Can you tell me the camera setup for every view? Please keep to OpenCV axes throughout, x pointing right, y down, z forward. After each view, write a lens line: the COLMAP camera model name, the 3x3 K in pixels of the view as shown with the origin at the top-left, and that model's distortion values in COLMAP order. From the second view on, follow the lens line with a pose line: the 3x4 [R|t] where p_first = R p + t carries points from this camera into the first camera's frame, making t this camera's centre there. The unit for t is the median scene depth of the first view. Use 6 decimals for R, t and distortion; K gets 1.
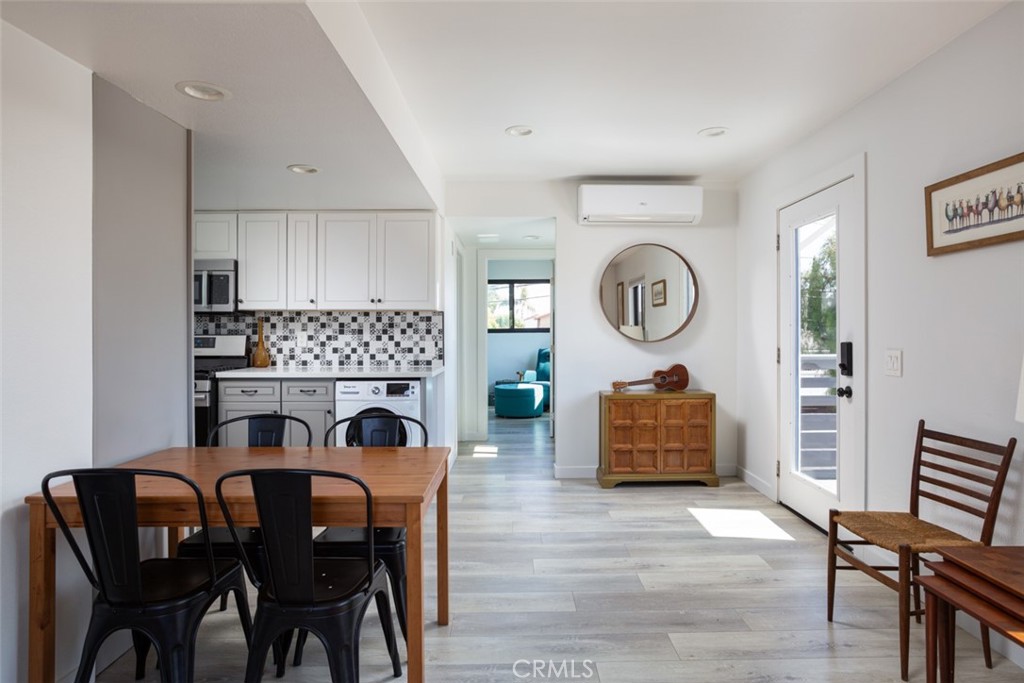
lens RADIAL K [[577.8, 0, 517.0], [0, 577.8, 335.2], [0, 0, 1]] dist [-0.020507, 0.010646]
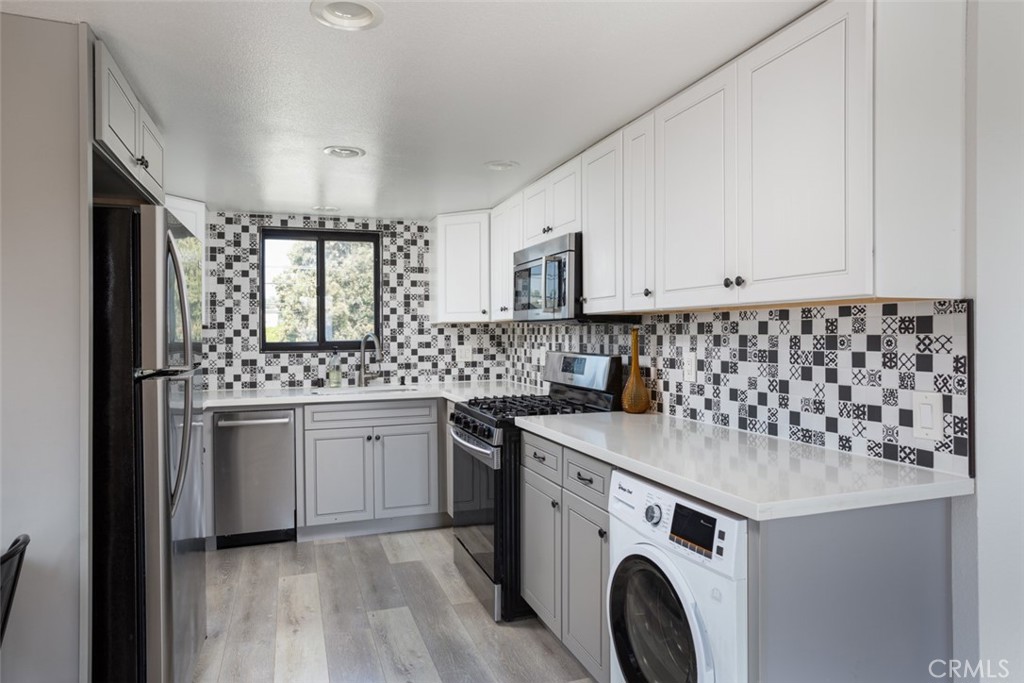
lens RADIAL K [[624.9, 0, 526.1], [0, 624.9, 333.2], [0, 0, 1]] dist [-0.028465, 0.024031]
pose [[0.330857, -0.000017, -0.943681, 0.108813], [-0.006641, 0.999975, -0.002346, -0.021732], [0.943658, 0.007043, 0.330848, 0.708550]]
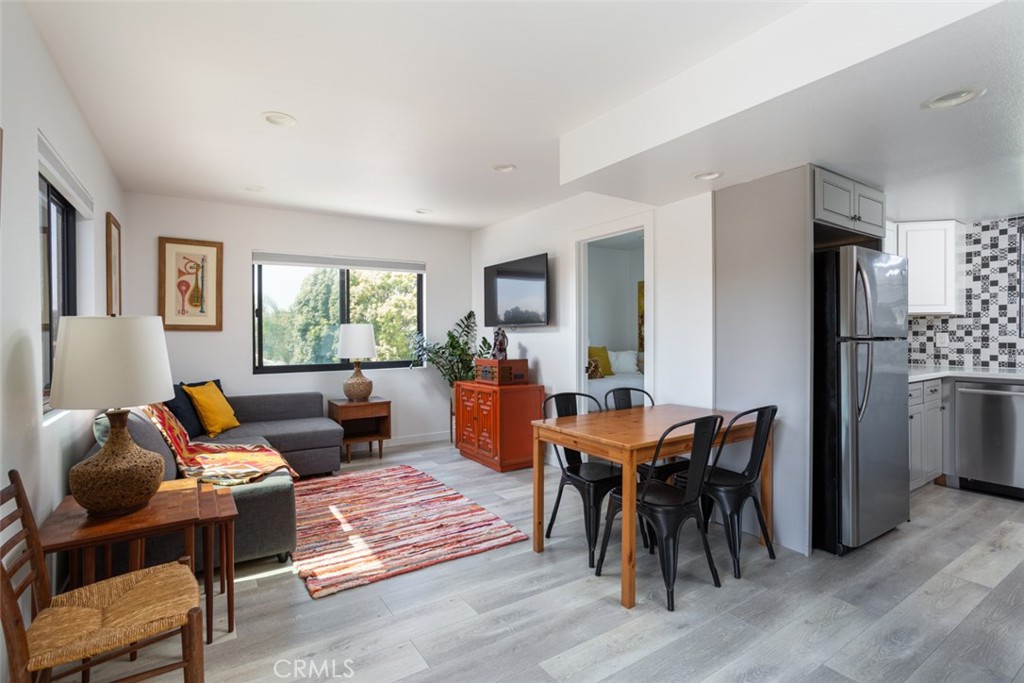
lens RADIAL K [[491.1, 0, 503.4], [0, 491.1, 341.5], [0, 0, 1]] dist [-0.032441, 0.017832]
pose [[-0.854043, 0.014500, -0.520000, 0.288362], [0.004415, 0.999777, 0.020629, -0.005801], [0.520184, 0.015322, -0.853917, 0.889856]]
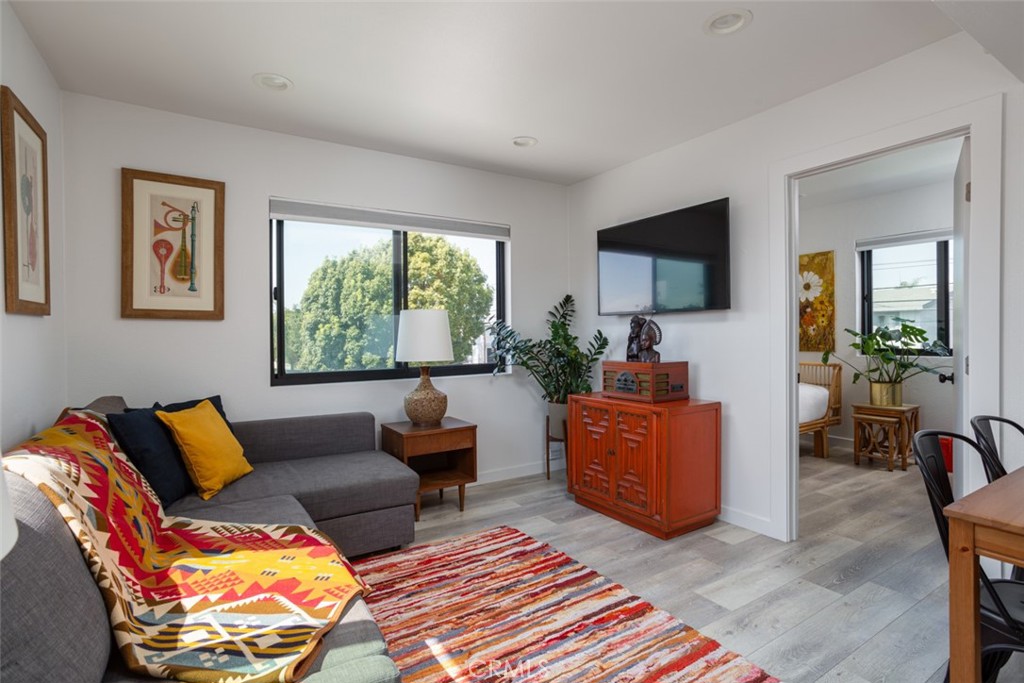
lens RADIAL K [[491.1, 0, 504.4], [0, 491.1, 342.4], [0, 0, 1]] dist [-0.032441, 0.017832]
pose [[-0.855193, 0.017540, -0.518012, 0.278207], [0.006804, 0.999721, 0.022617, 0.008931], [0.518264, 0.015818, -0.855074, 0.477588]]
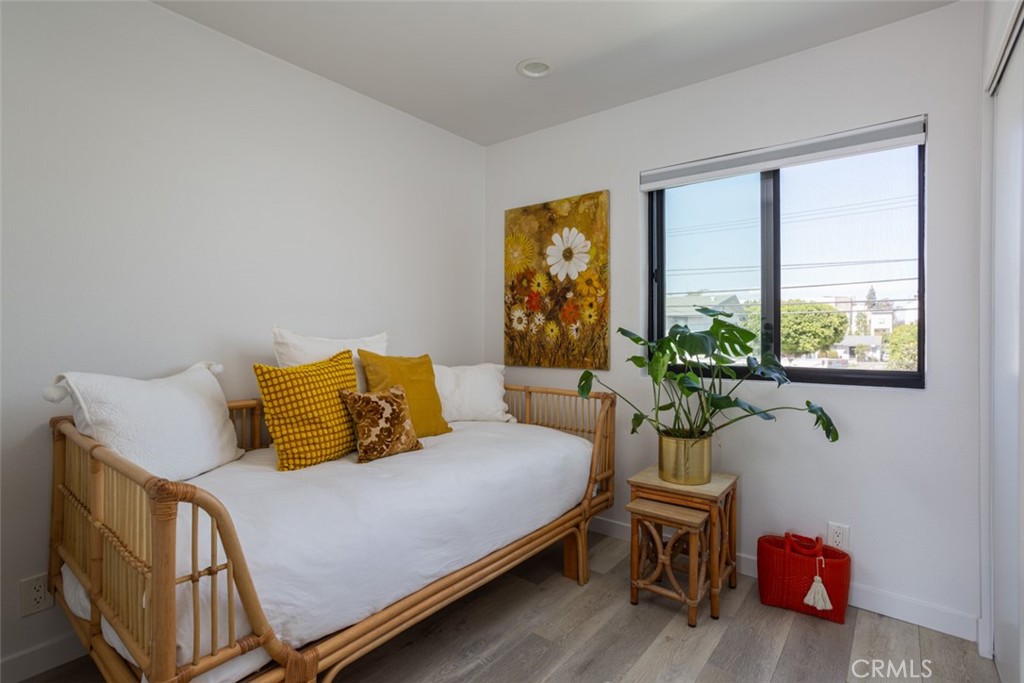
lens RADIAL K [[491.1, 0, 510.6], [0, 491.1, 344.0], [0, 0, 1]] dist [-0.032441, 0.017832]
pose [[-0.635915, 0.010059, -0.771693, -0.357620], [-0.009552, 0.999736, 0.020903, 0.015472], [0.771700, 0.020664, -0.635651, 0.231407]]
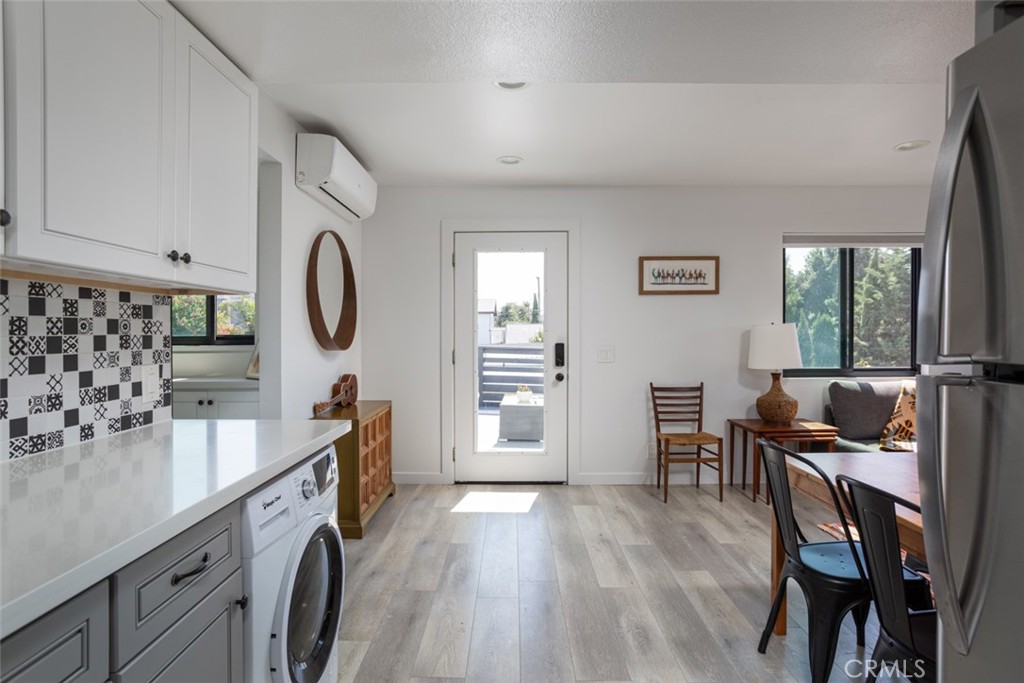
lens RADIAL K [[527.1, 0, 529.1], [0, 527.1, 335.8], [0, 0, 1]] dist [-0.017653, 0.010518]
pose [[0.003812, -0.004194, 0.999984, -0.554650], [0.012810, 0.999909, 0.004145, -0.009233], [-0.999911, 0.012794, 0.003865, 0.765696]]
